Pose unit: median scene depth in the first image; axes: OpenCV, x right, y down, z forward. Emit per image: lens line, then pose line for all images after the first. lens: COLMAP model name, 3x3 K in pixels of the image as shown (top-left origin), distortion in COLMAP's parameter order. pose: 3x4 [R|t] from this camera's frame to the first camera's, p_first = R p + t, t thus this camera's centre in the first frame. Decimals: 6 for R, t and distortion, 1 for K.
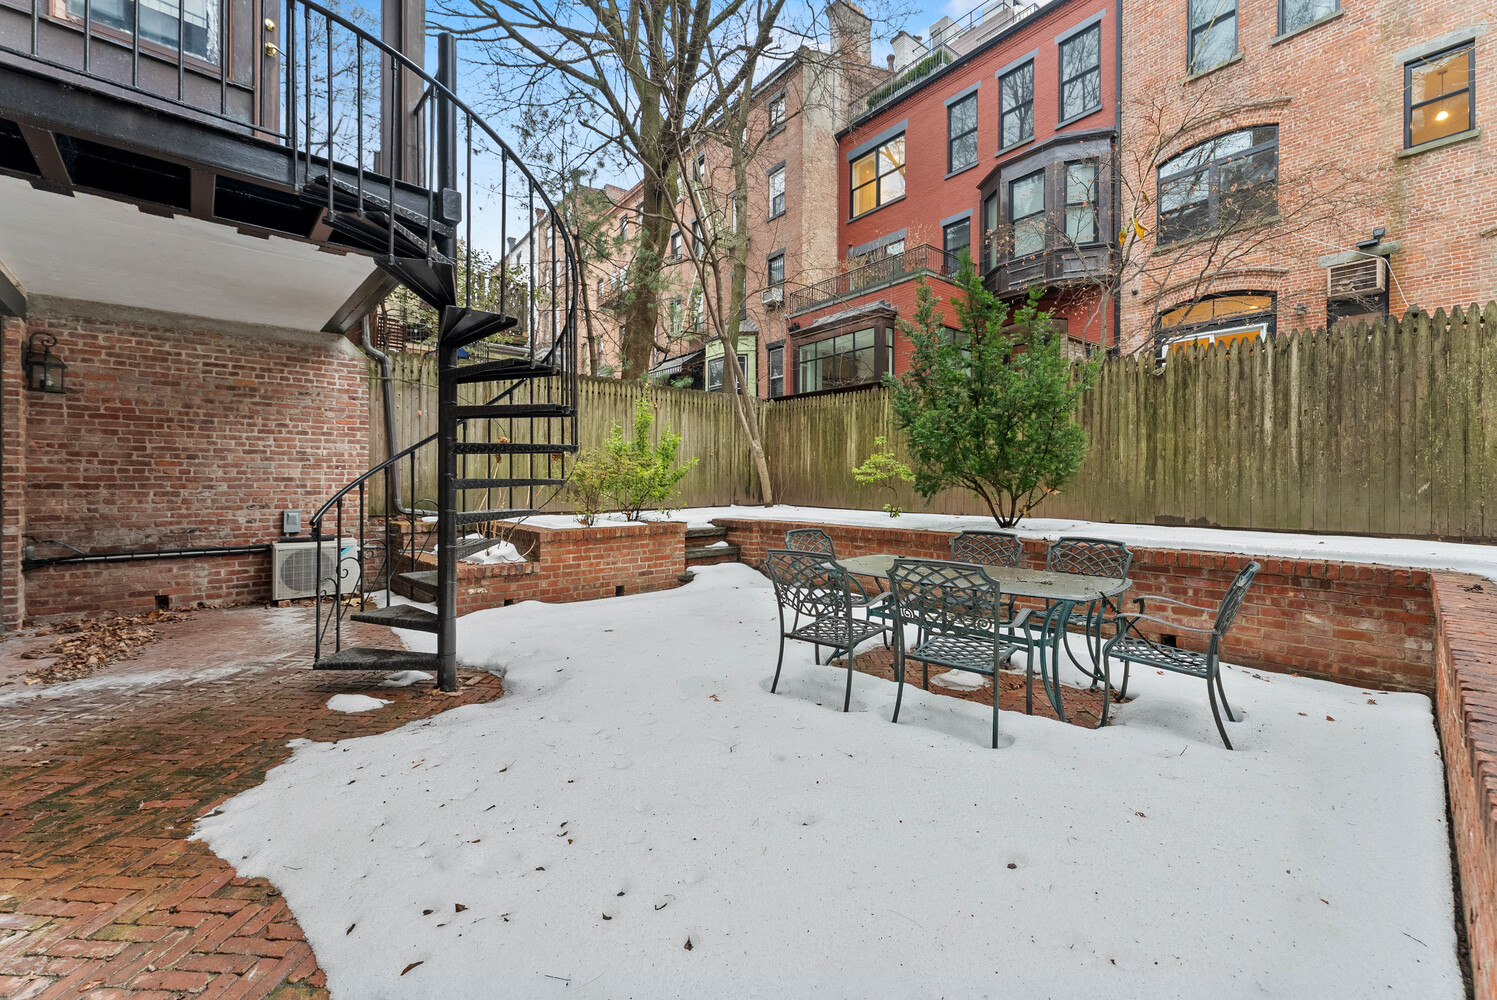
lens RADIAL K [[591.3, 0, 748.5], [0, 591.3, 500.0], [0, 0, 1]] dist [0.001289, 0.000103]
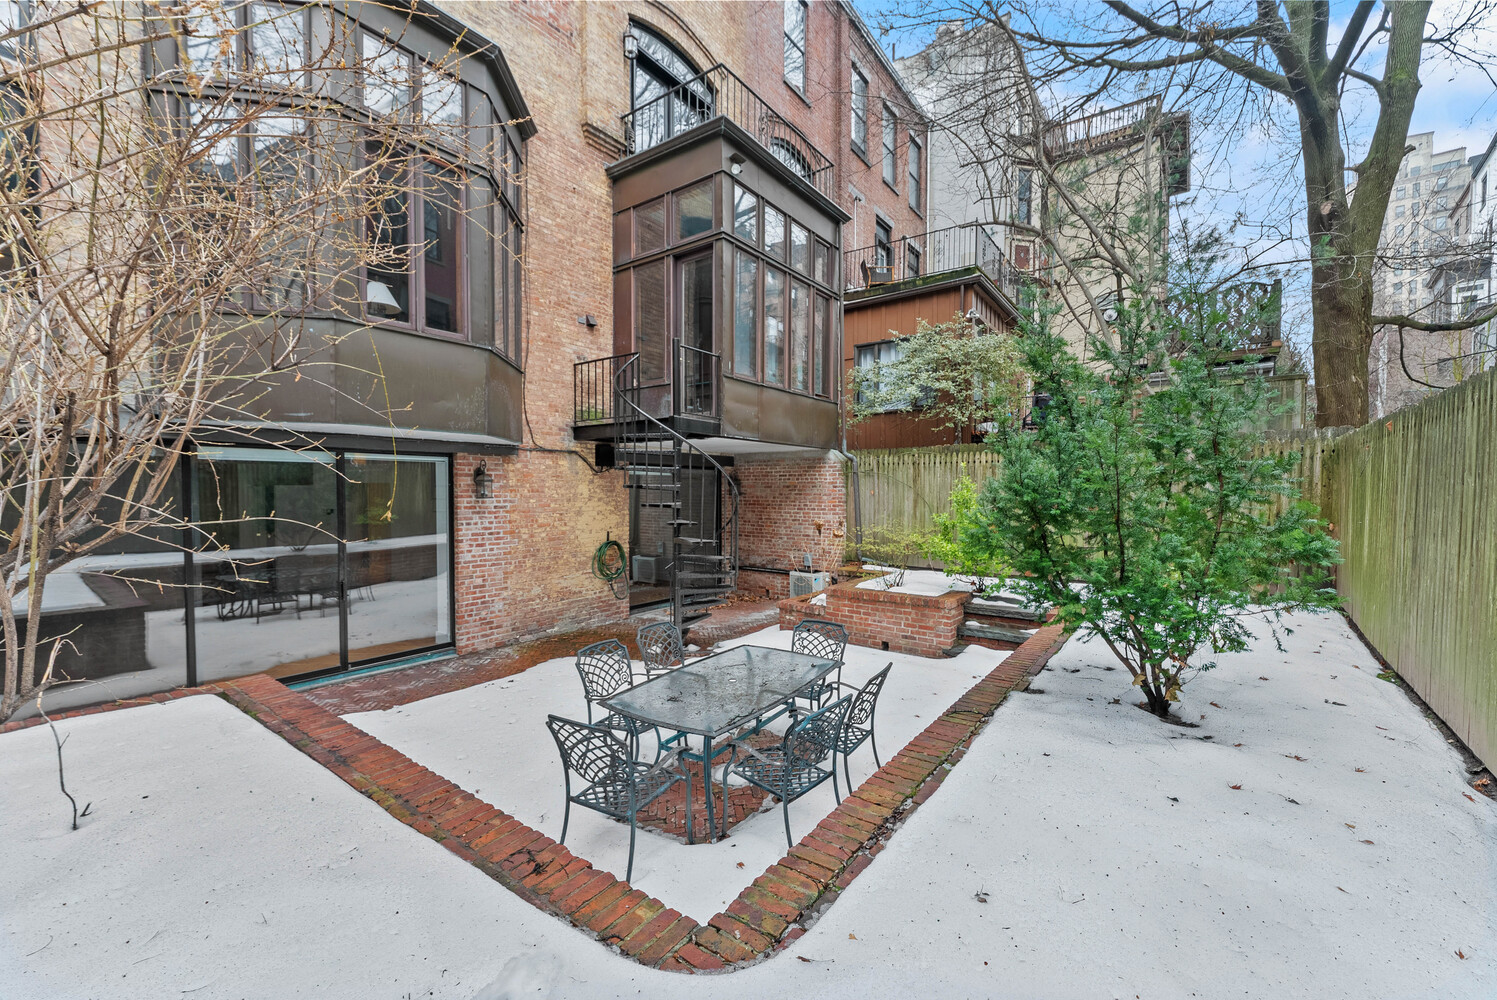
lens RADIAL K [[591.3, 0, 748.5], [0, 591.3, 500.0], [0, 0, 1]] dist [0.001289, 0.000103]
pose [[0.189710, 0.012817, -0.981757, 1.003751], [-0.019415, 0.999768, 0.009301, -0.165984], [0.981648, 0.017297, 0.189915, 0.530207]]
